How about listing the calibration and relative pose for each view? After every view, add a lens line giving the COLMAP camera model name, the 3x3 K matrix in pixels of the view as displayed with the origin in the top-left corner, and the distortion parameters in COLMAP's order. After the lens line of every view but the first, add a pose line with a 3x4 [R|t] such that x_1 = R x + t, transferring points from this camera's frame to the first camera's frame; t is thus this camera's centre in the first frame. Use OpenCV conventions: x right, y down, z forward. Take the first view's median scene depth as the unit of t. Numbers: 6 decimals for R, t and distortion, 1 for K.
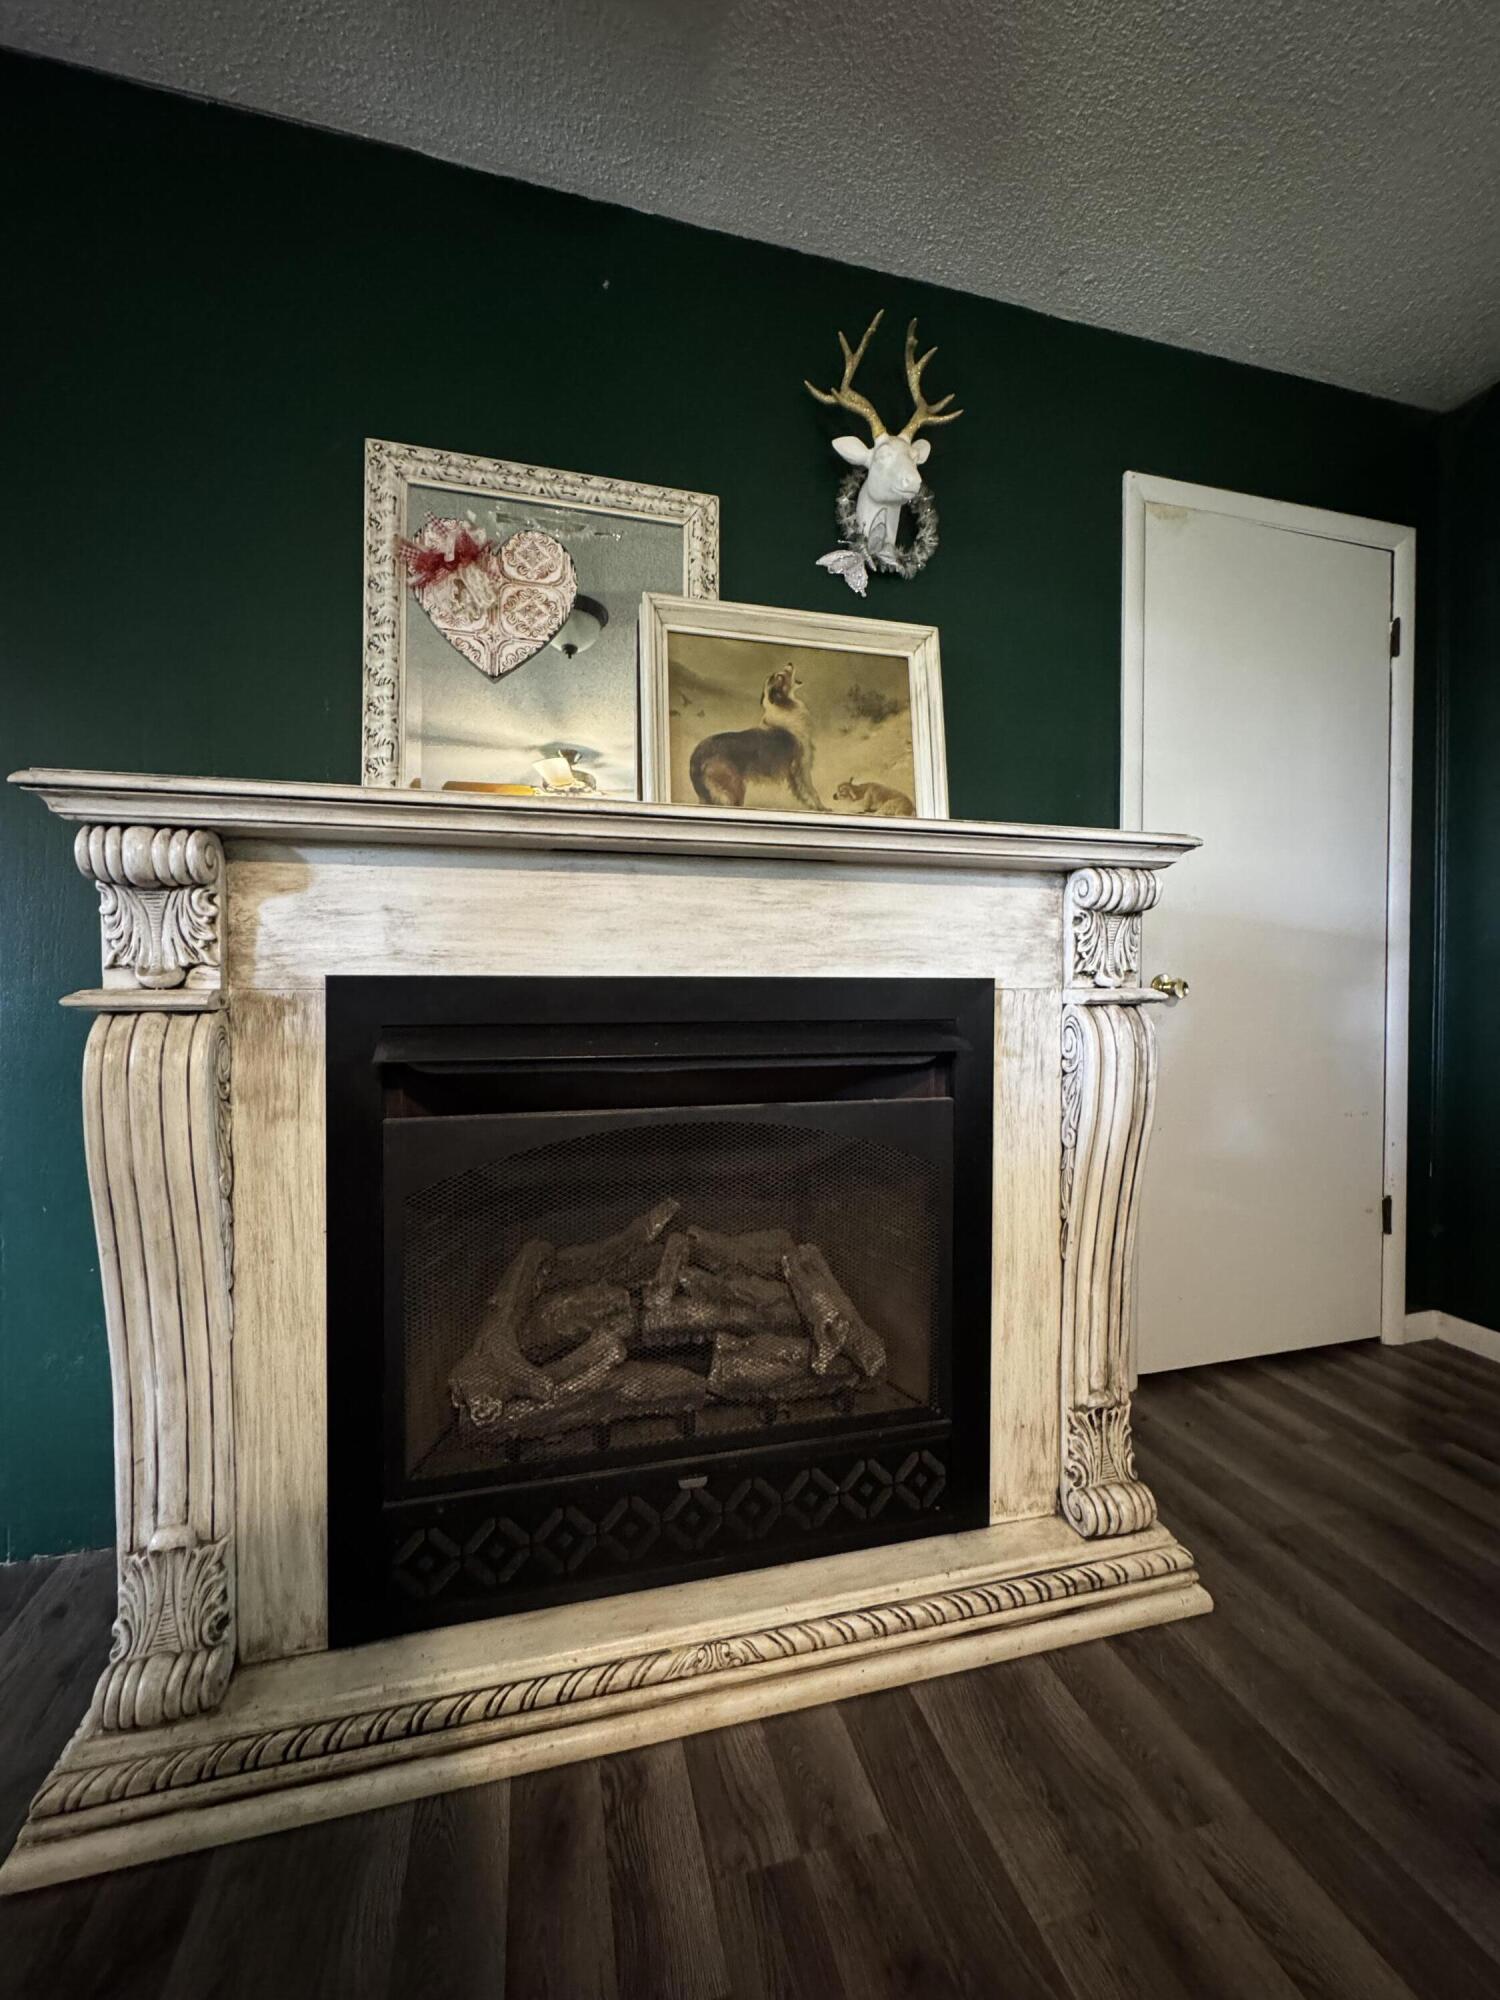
lens RADIAL K [[803.2, 0, 746.4], [0, 803.2, 1007.5], [0, 0, 1]] dist [-0.000071, -0.000690]
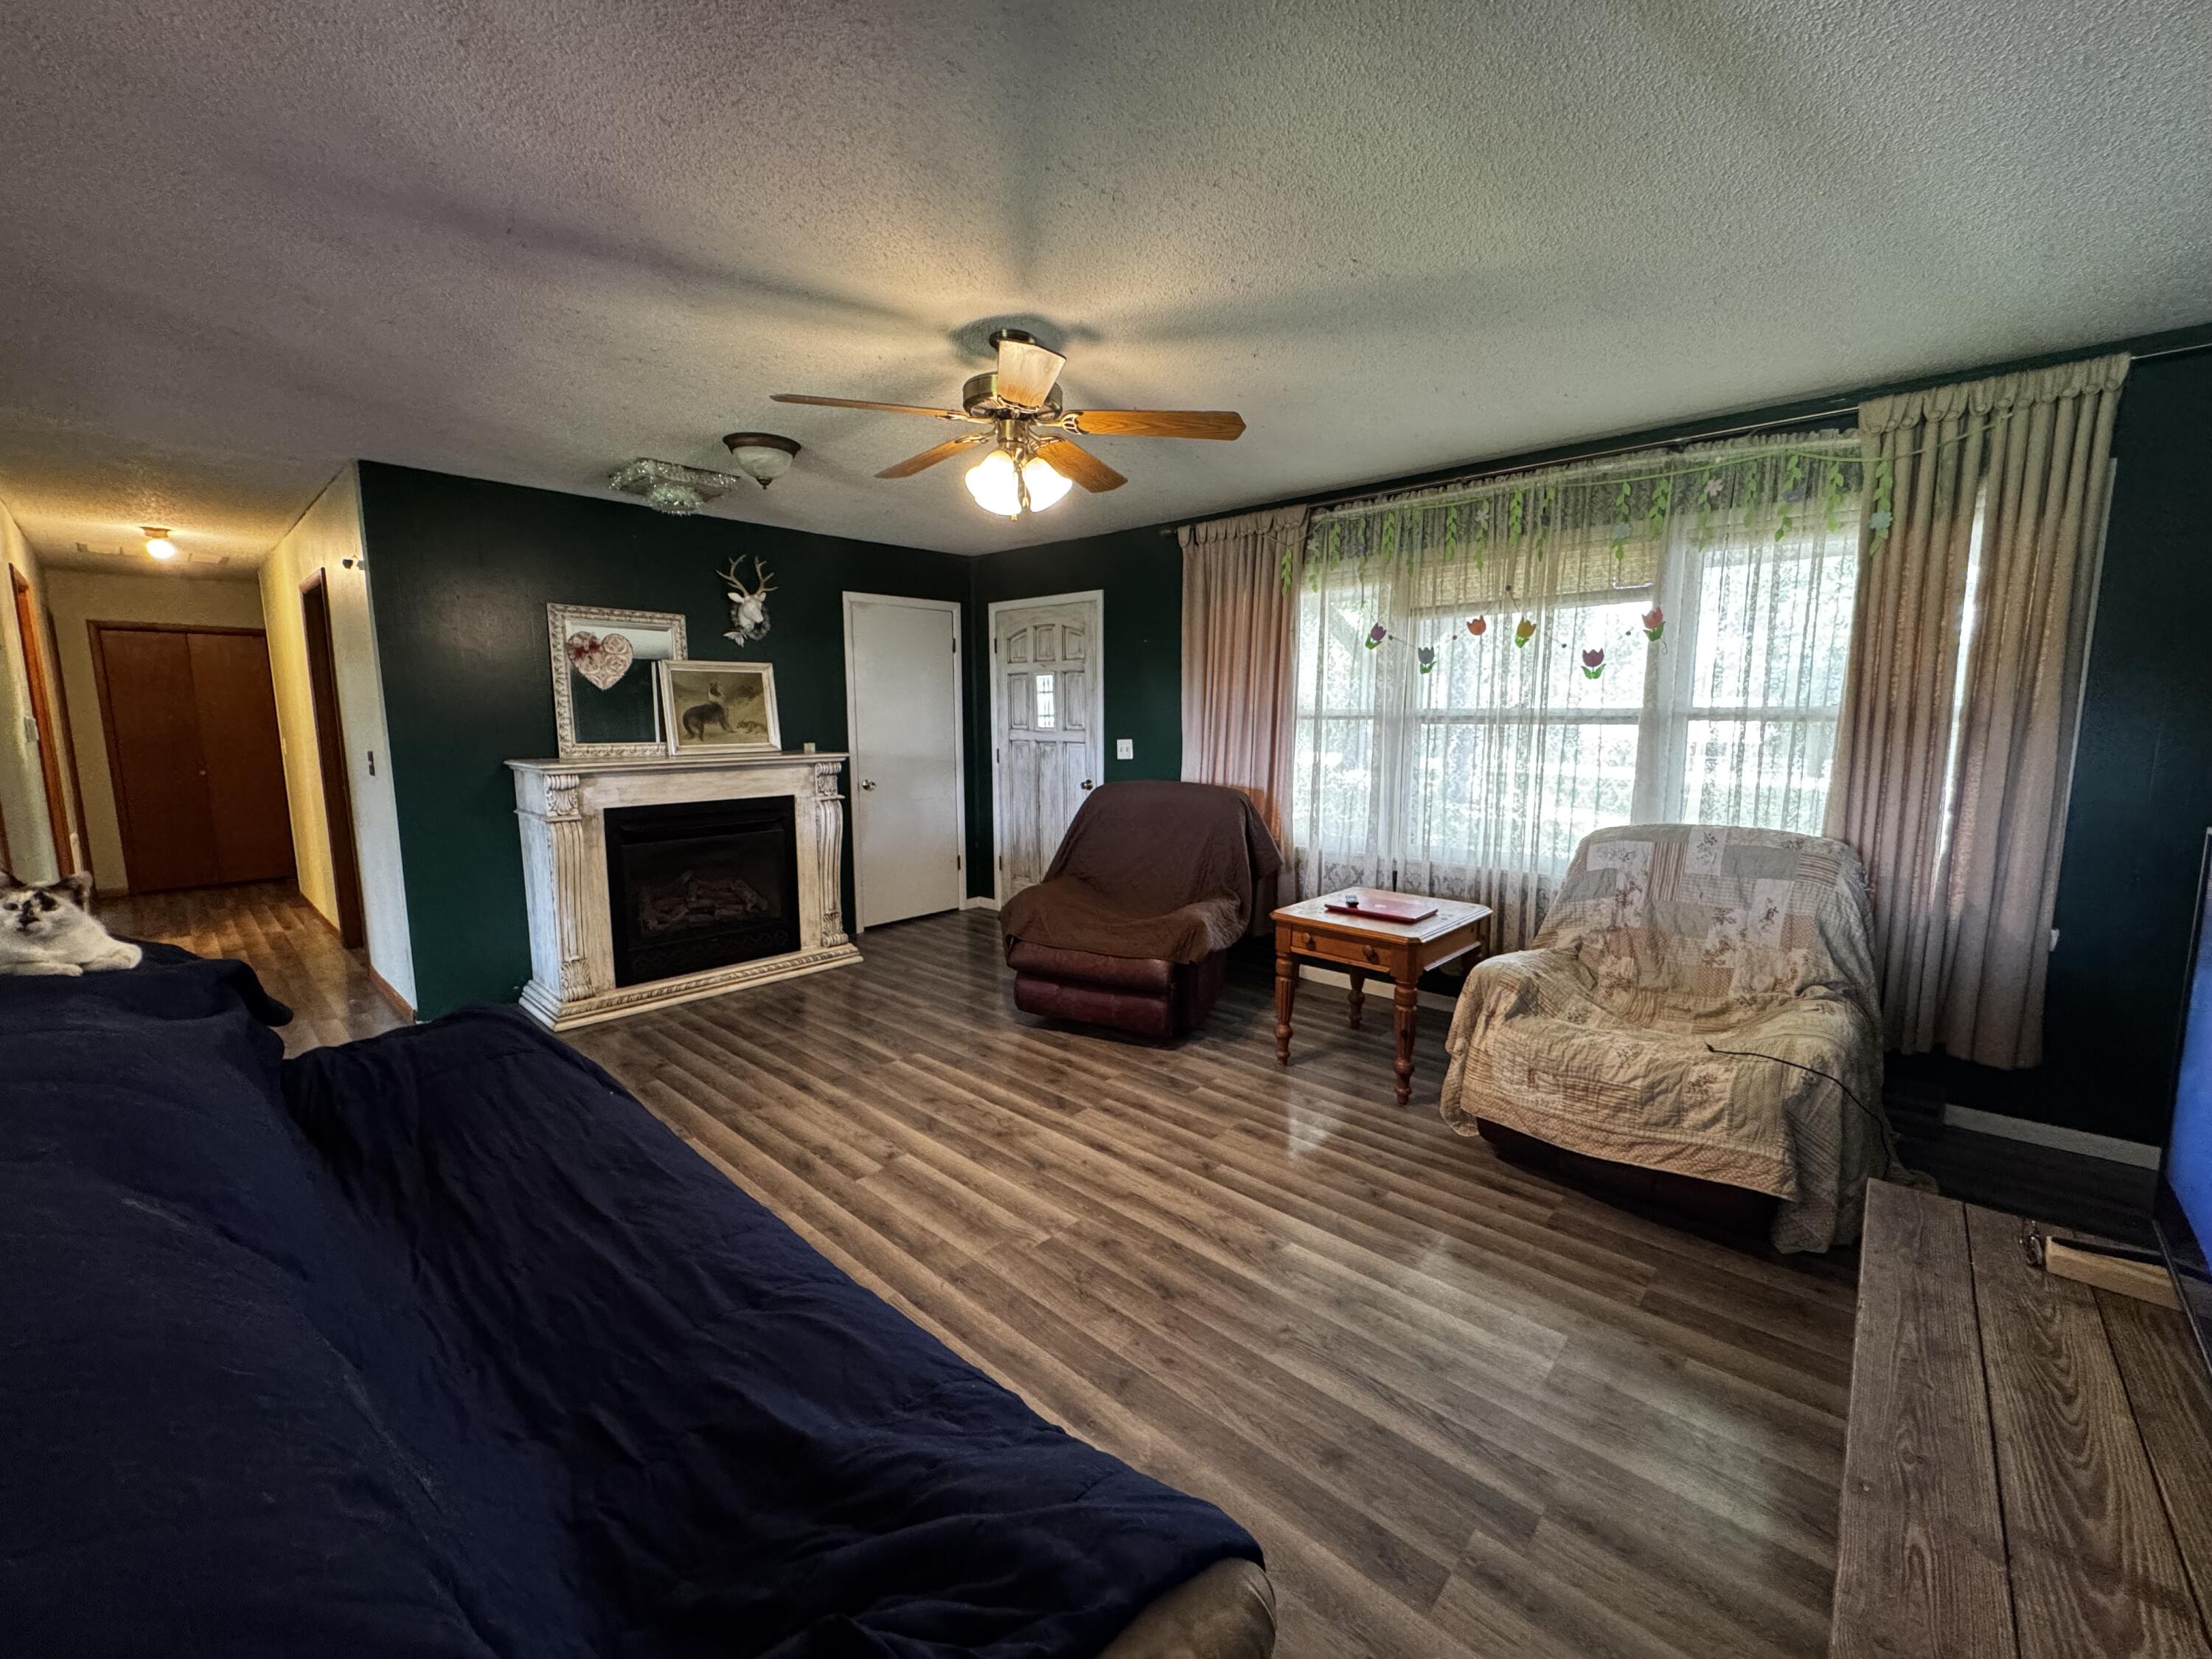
lens RADIAL K [[888.4, 0, 1106.9], [0, 888.4, 832.0], [0, 0, 1]] dist [-0.000071, -0.000690]
pose [[0.844444, -0.070931, 0.530927, -0.525941], [0.013060, 0.993625, 0.111974, -0.252849], [-0.535485, -0.087621, 0.839987, -2.591368]]
